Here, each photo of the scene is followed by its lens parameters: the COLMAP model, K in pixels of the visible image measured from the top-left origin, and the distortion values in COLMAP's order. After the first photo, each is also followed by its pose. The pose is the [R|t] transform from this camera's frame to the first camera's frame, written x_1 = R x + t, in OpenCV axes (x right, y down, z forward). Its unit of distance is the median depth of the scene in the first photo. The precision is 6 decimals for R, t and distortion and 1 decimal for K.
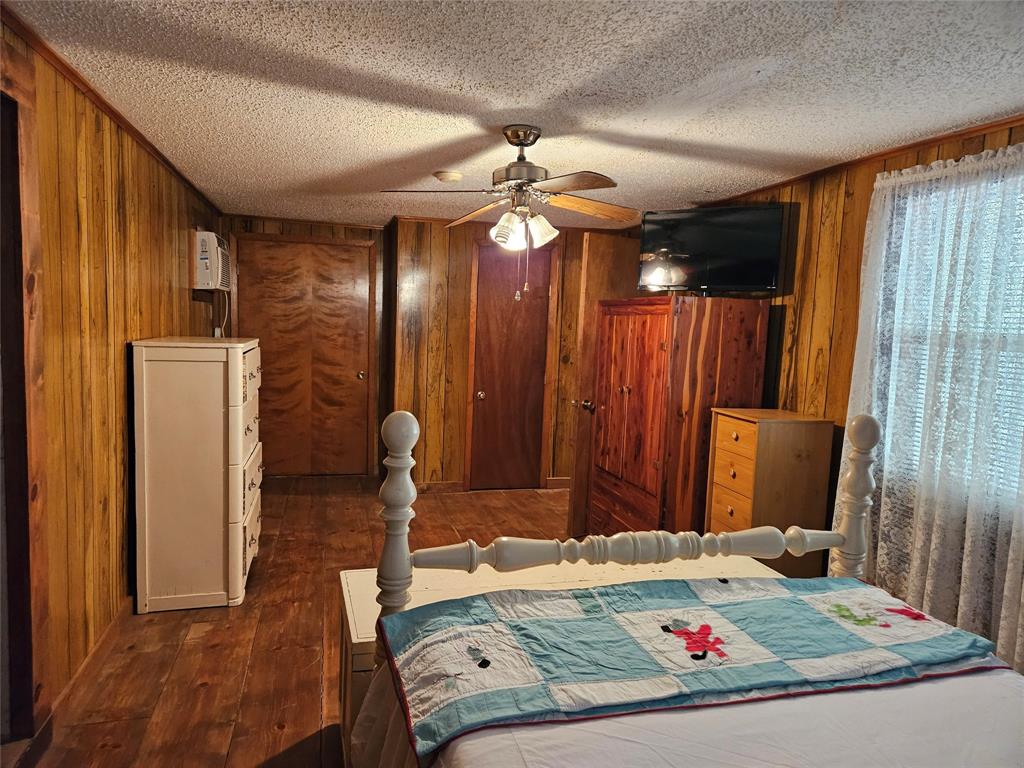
lens RADIAL K [[681.7, 0, 510.0], [0, 681.7, 385.5], [0, 0, 1]] dist [0.060402, -0.045913]
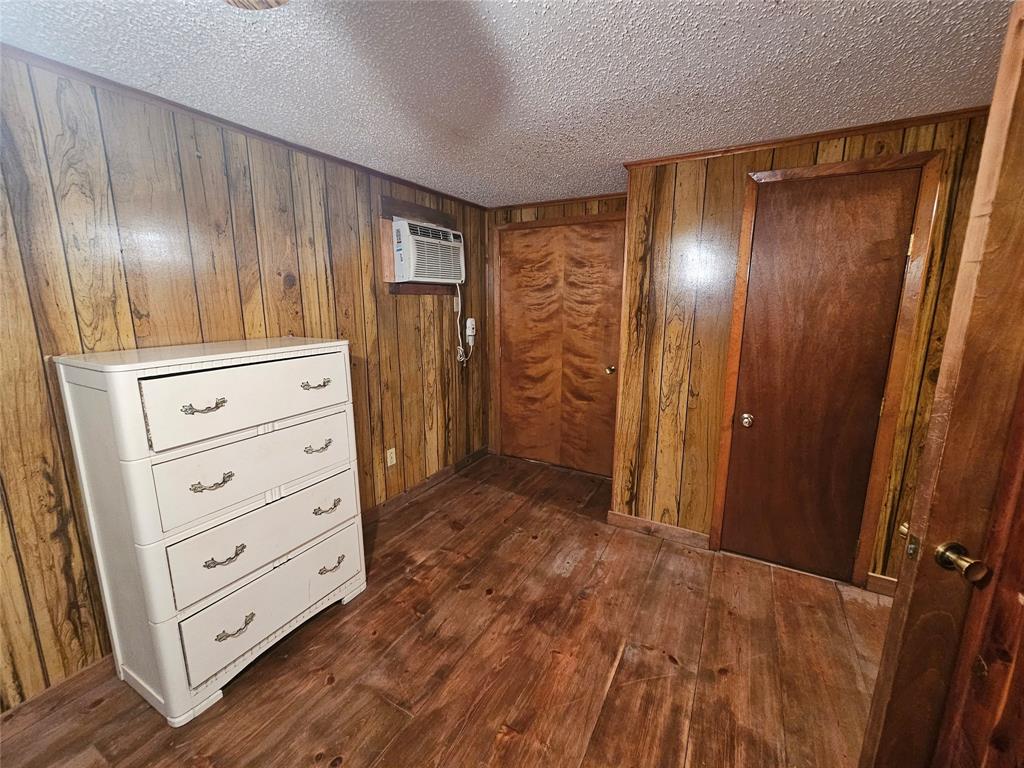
lens RADIAL K [[419.6, 0, 512.9], [0, 419.6, 370.2], [0, 0, 1]] dist [-0.001629, -0.000635]
pose [[0.716268, 0.085818, -0.692529, 0.070206], [-0.040078, 0.995830, 0.081951, -0.055845], [0.696674, -0.030944, 0.716720, 0.540236]]
